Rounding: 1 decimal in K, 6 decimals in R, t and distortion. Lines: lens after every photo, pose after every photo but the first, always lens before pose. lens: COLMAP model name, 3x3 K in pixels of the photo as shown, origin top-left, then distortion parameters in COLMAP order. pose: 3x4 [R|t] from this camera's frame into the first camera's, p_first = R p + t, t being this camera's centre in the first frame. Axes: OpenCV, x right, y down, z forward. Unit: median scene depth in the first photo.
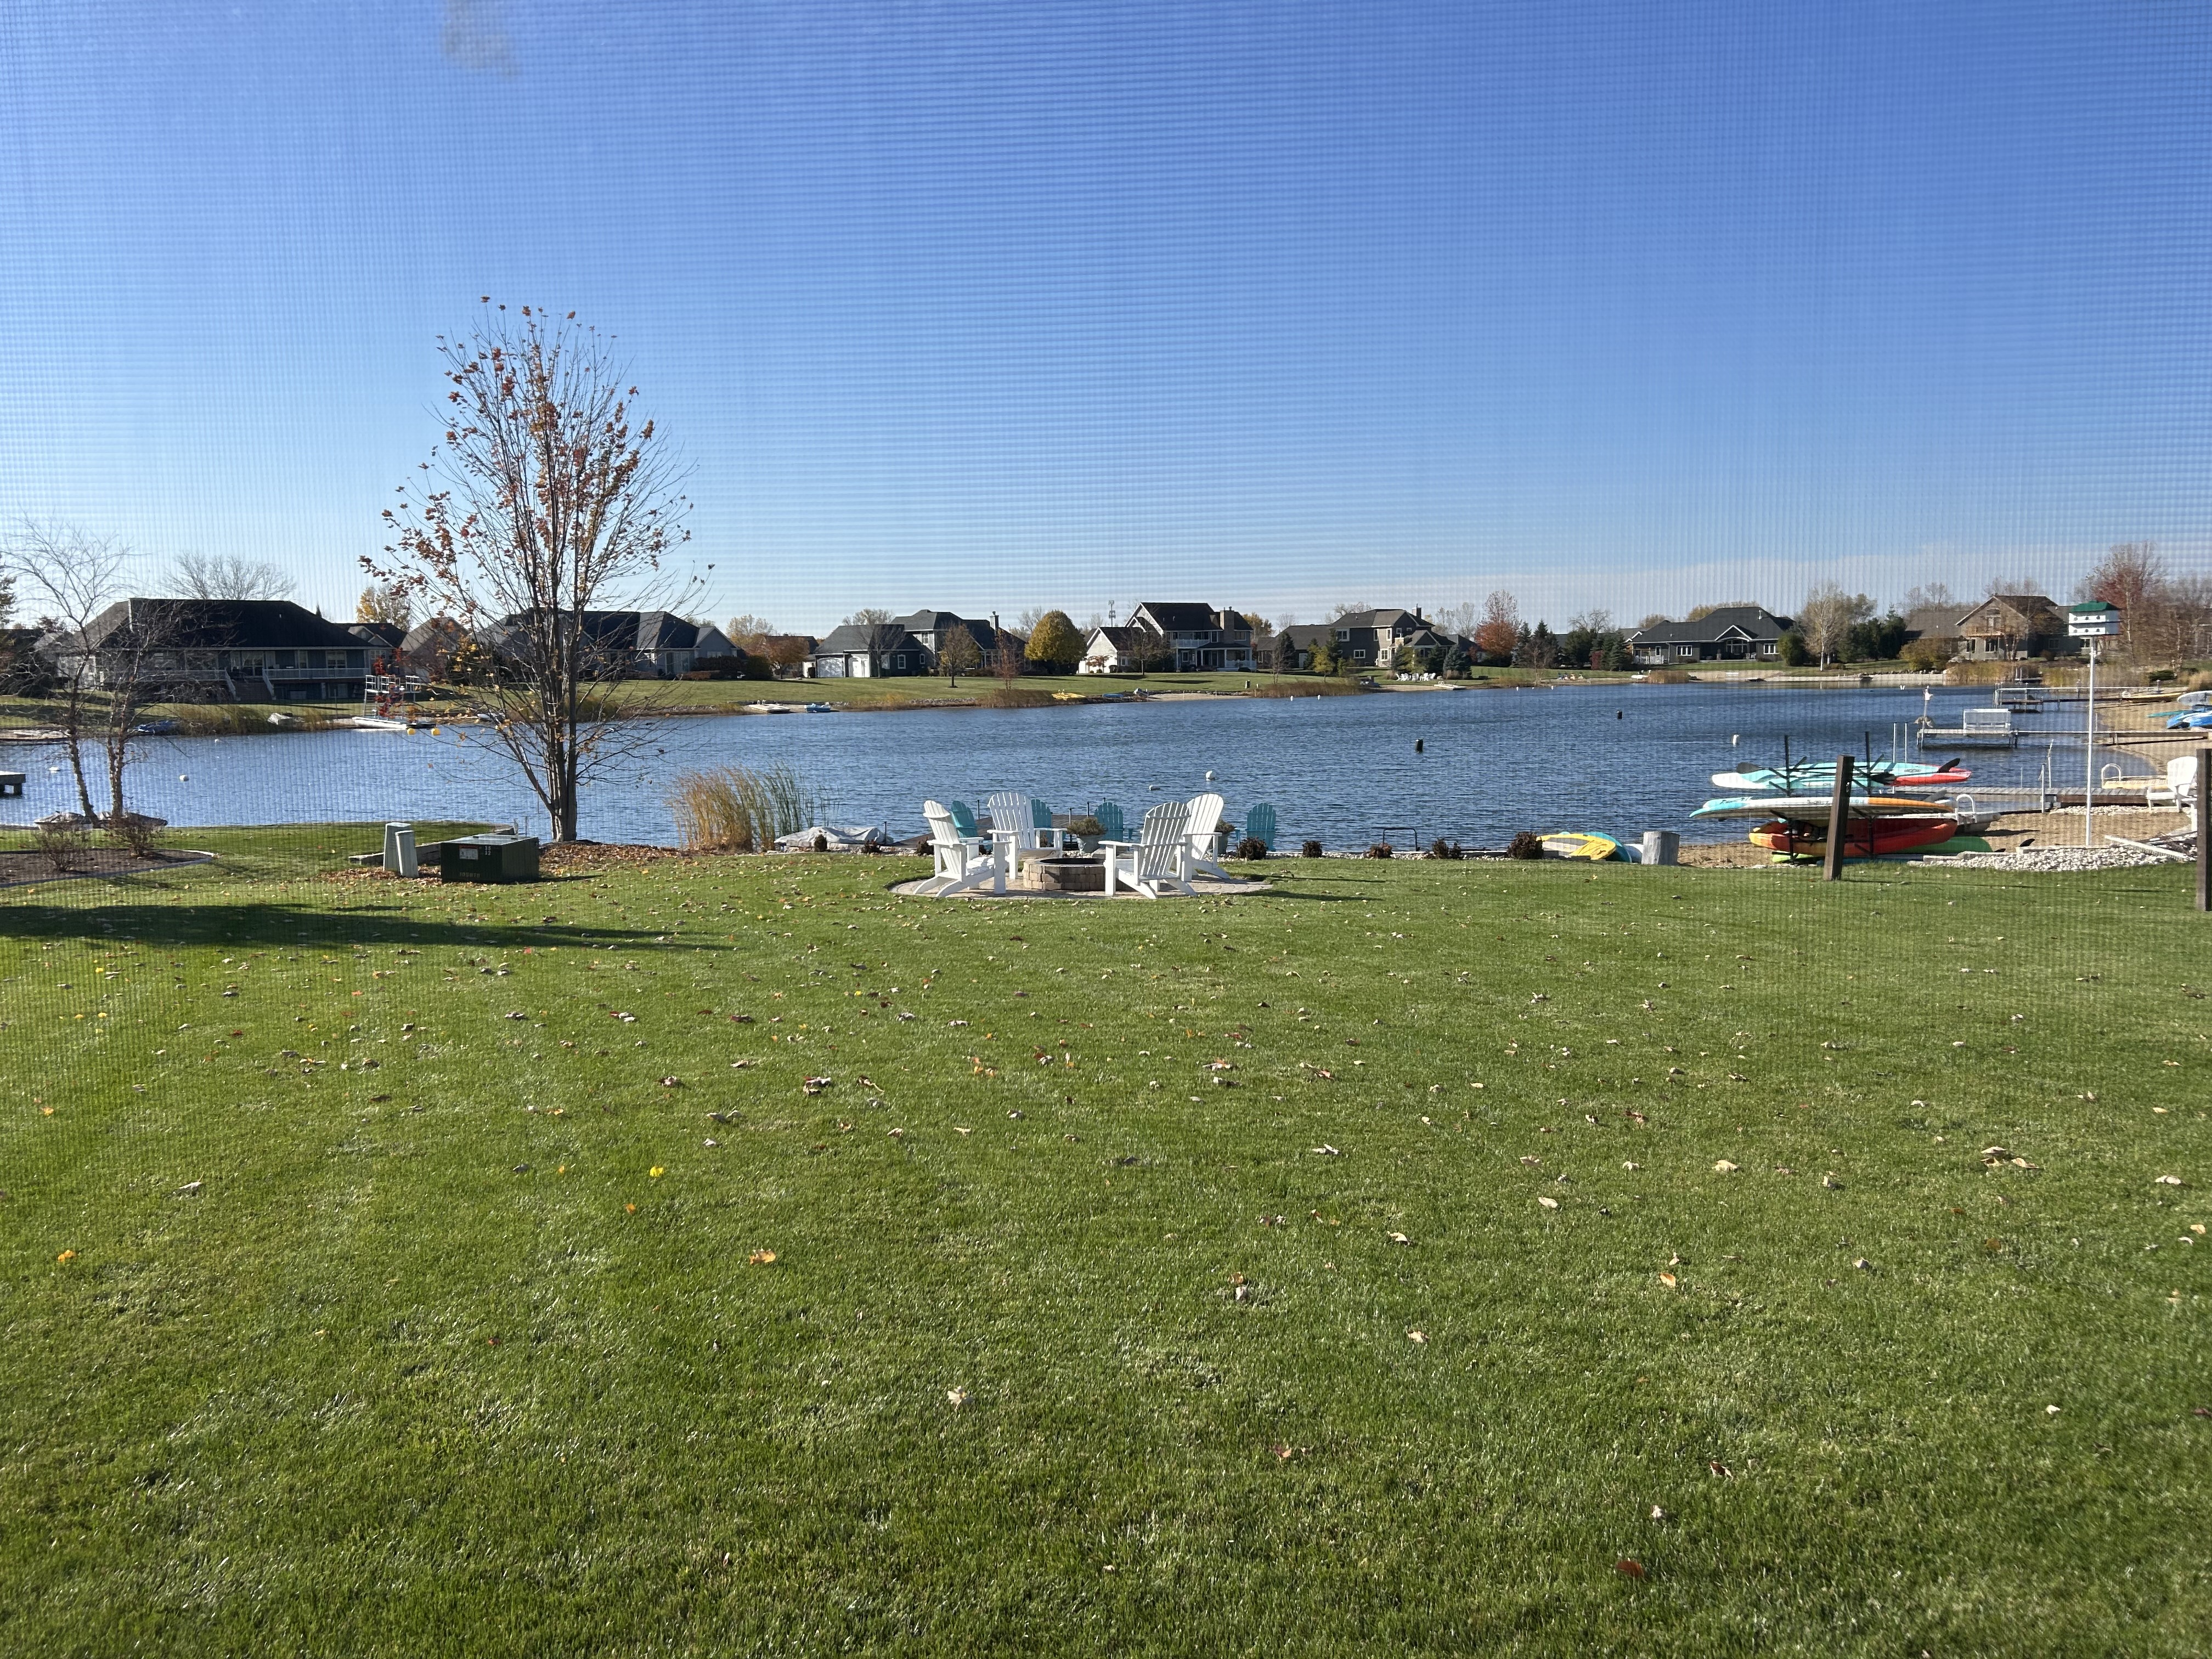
lens RADIAL K [[1662.0, 0, 1051.2], [0, 1662.0, 791.0], [0, 0, 1]] dist [0.033375, -0.030887]
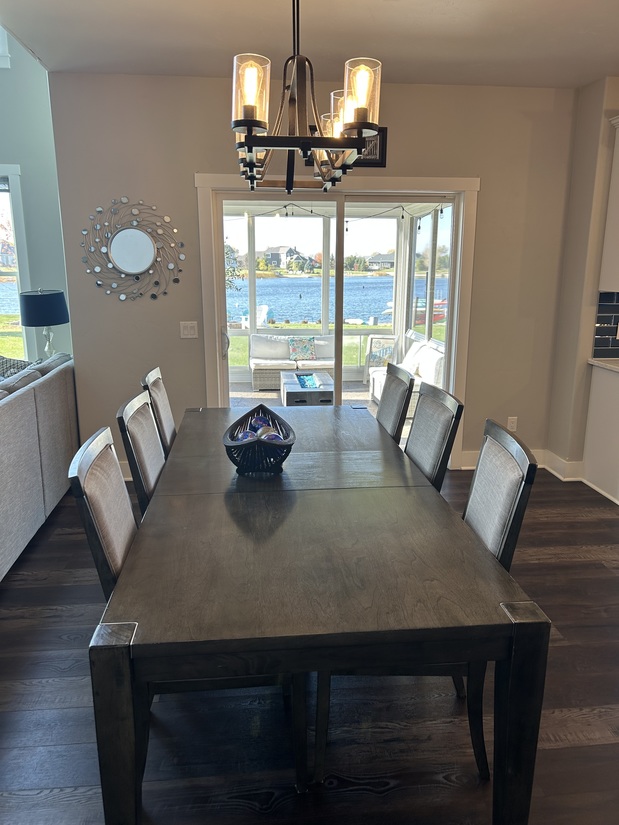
lens RADIAL K [[619.9, 0, 312.0], [0, 619.9, 406.1], [0, 0, 1]] dist [0.033375, -0.030887]
pose [[0.969760, -0.032718, 0.241858, -0.127964], [-0.002947, 0.989331, 0.145654, 0.019678], [-0.244043, -0.141962, 0.959317, -0.370858]]
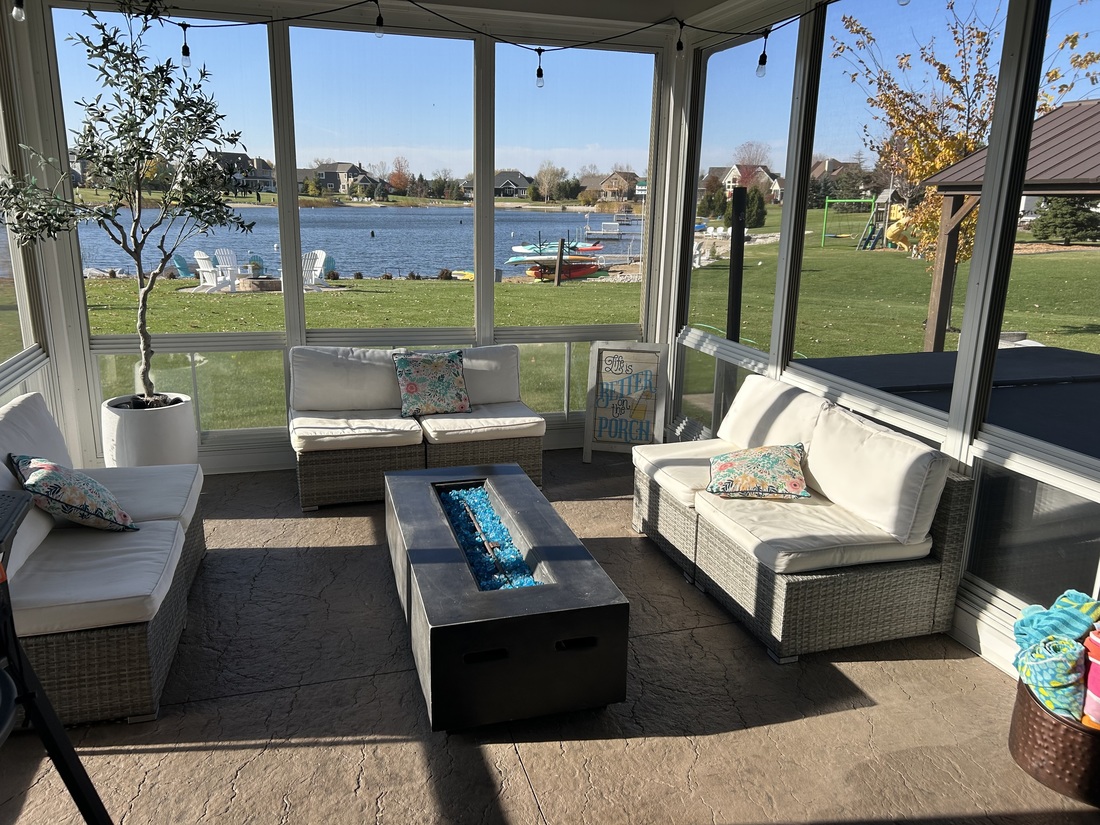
lens RADIAL K [[826.5, 0, 556.2], [0, 826.5, 416.3], [0, 0, 1]] dist [0.033375, -0.030887]
pose [[0.902620, -0.075112, 0.423835, -0.096787], [-0.005131, 0.982710, 0.185083, 0.011422], [-0.430409, -0.169234, 0.886628, -0.180935]]
